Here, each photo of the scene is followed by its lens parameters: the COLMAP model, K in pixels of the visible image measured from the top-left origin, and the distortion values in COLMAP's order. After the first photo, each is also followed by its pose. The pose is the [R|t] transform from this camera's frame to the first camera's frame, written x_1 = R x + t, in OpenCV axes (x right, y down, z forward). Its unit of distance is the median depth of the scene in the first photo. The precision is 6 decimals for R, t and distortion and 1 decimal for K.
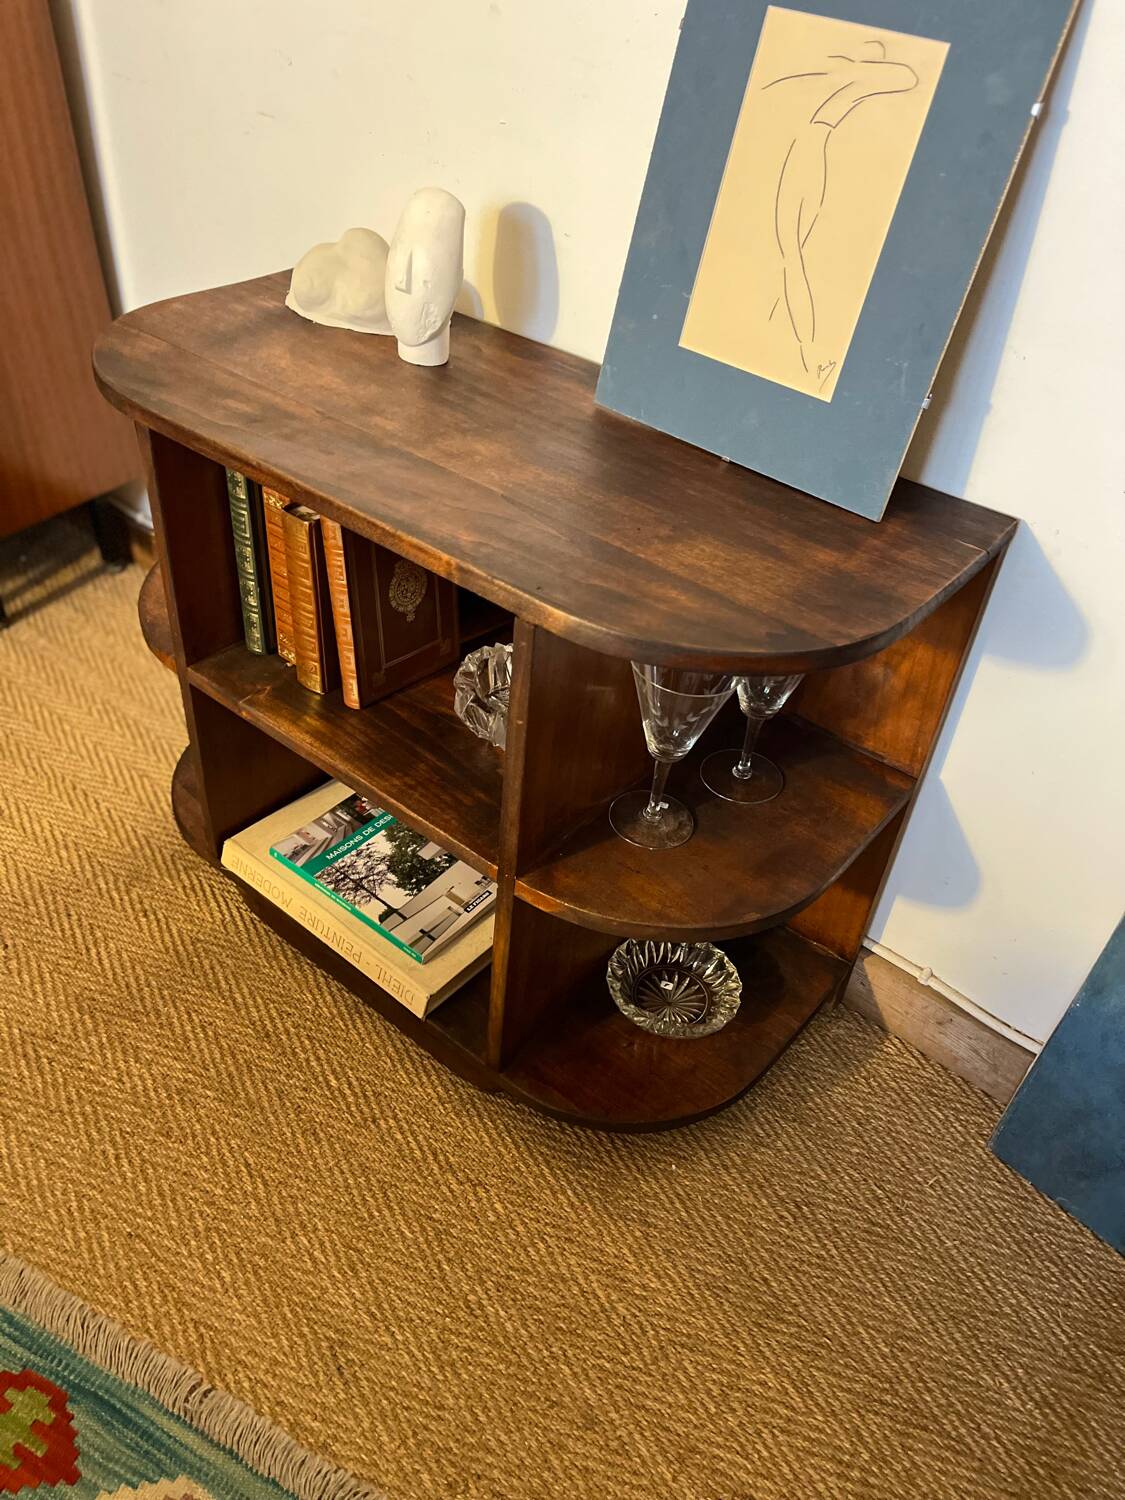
lens RADIAL K [[1135.5, 0, 564.6], [0, 1135.5, 751.1], [0, 0, 1]] dist [0.068175, -0.098110]
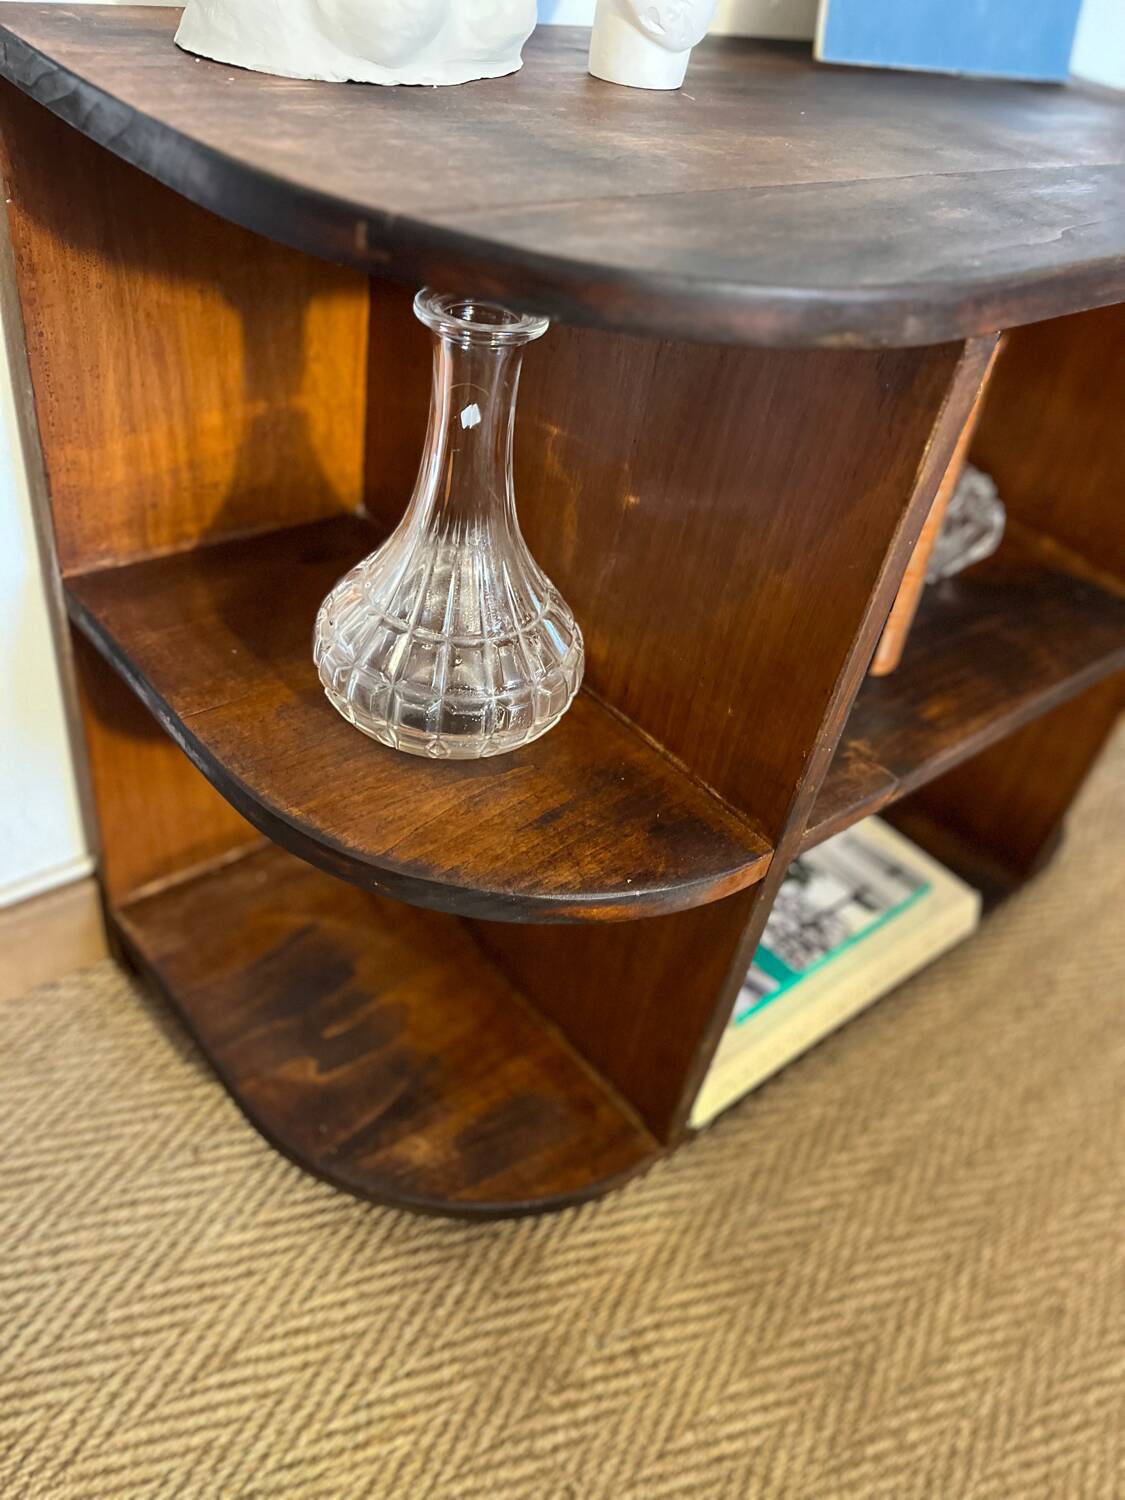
lens RADIAL K [[1135.5, 0, 563.4], [0, 1135.5, 754.4], [0, 0, 1]] dist [0.068175, -0.098110]
pose [[0.193992, -0.664034, 0.722099, -0.688317], [0.504122, 0.698934, 0.507299, -0.403459], [-0.841563, 0.265614, 0.470342, 0.850050]]
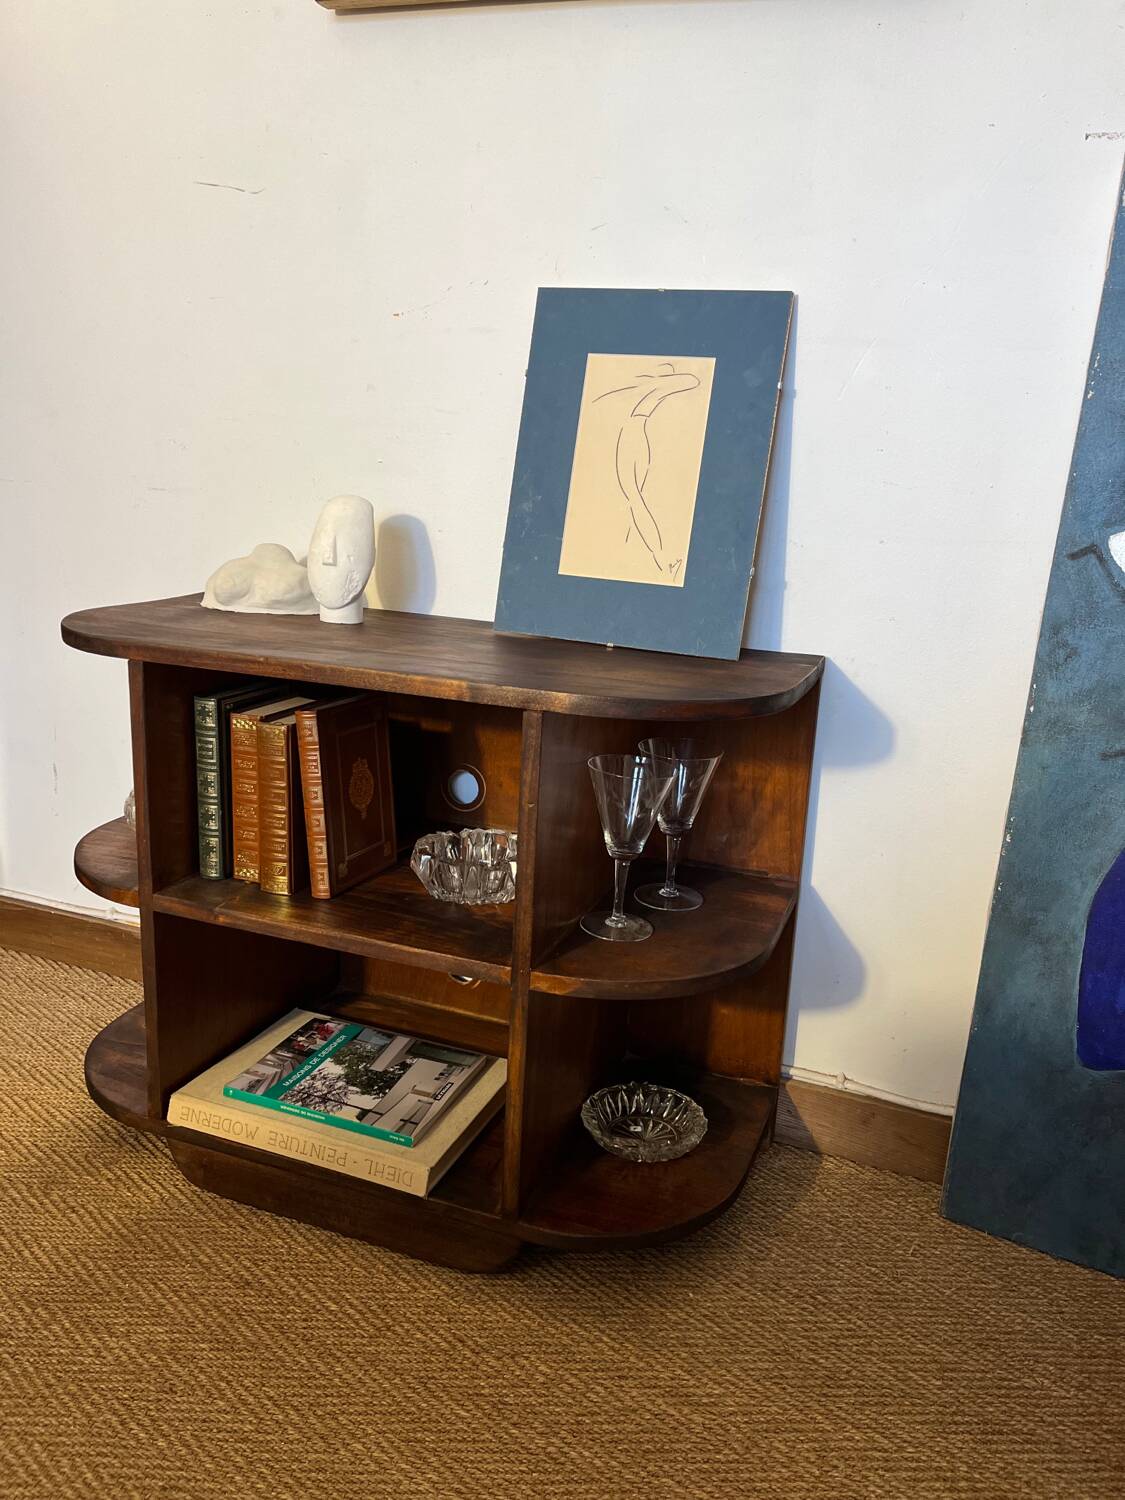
lens RADIAL K [[1135.5, 0, 565.7], [0, 1135.5, 750.6], [0, 0, 1]] dist [0.068175, -0.098110]
pose [[0.948007, -0.107830, 0.299426, -0.272084], [0.219021, 0.903657, -0.368013, 0.283234], [-0.230896, 0.414459, 0.880290, -0.080738]]
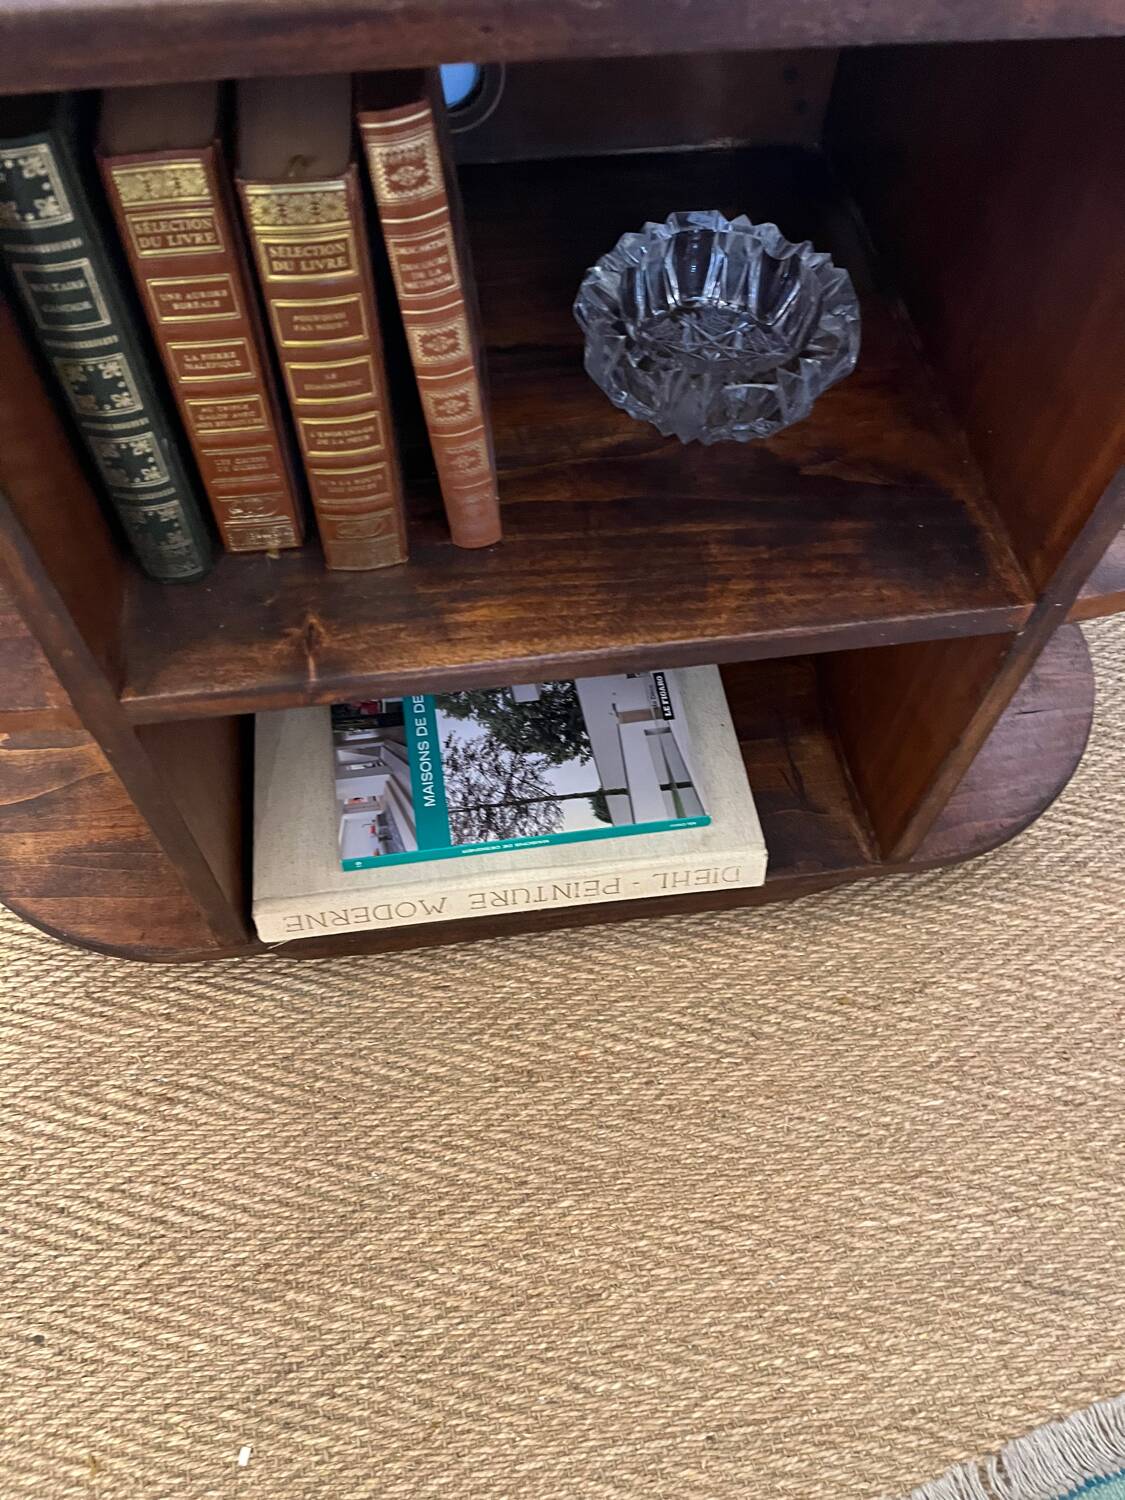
lens RADIAL K [[1135.5, 0, 566.6], [0, 1135.5, 756.9], [0, 0, 1]] dist [0.068175, -0.098110]
pose [[0.674574, -0.656028, 0.338494, -0.378122], [0.480766, 0.738377, 0.472930, -0.180087], [-0.560192, -0.156290, 0.813486, 0.560012]]
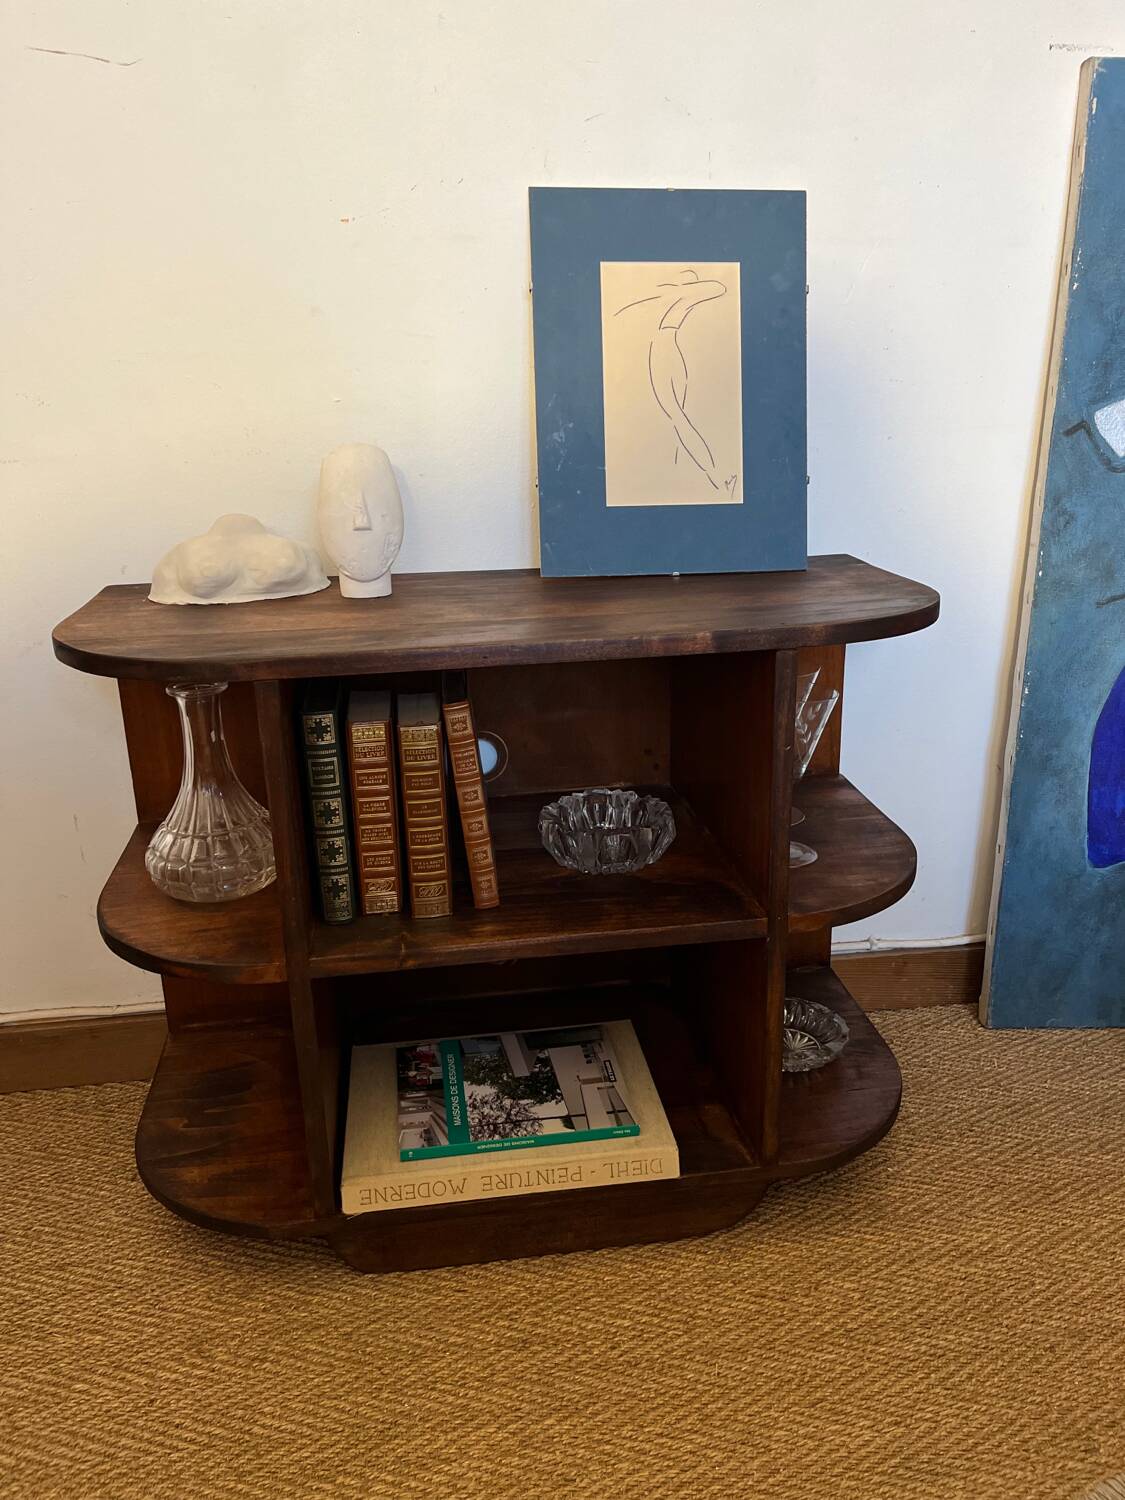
lens RADIAL K [[1135.5, 0, 563.7], [0, 1135.5, 753.8], [0, 0, 1]] dist [0.068175, -0.098110]
pose [[0.674597, -0.317839, 0.666256, -0.731934], [0.521232, 0.844207, -0.125026, 0.004522], [-0.522720, 0.431616, 0.735168, 0.195057]]
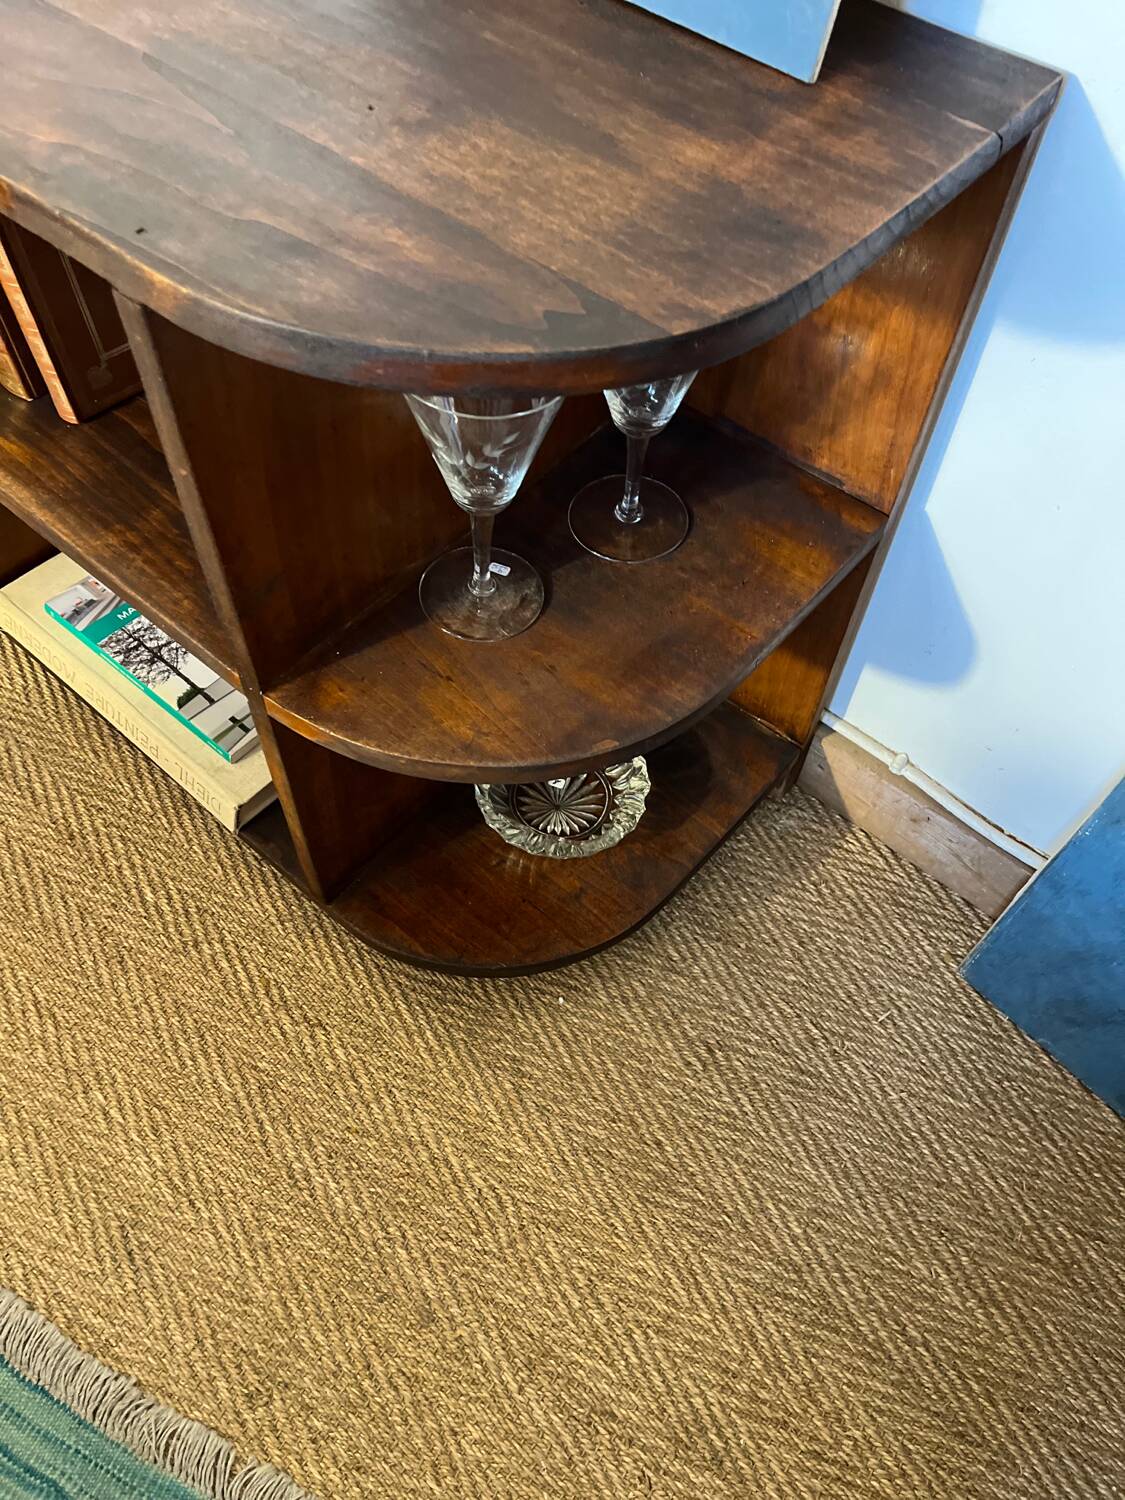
lens RADIAL K [[1135.5, 0, 566.3], [0, 1135.5, 751.7], [0, 0, 1]] dist [0.068175, -0.098110]
pose [[0.998530, -0.005574, -0.053921, 0.147344], [0.021109, 0.956165, 0.292067, -0.042573], [0.049929, -0.292776, 0.954877, 0.286666]]
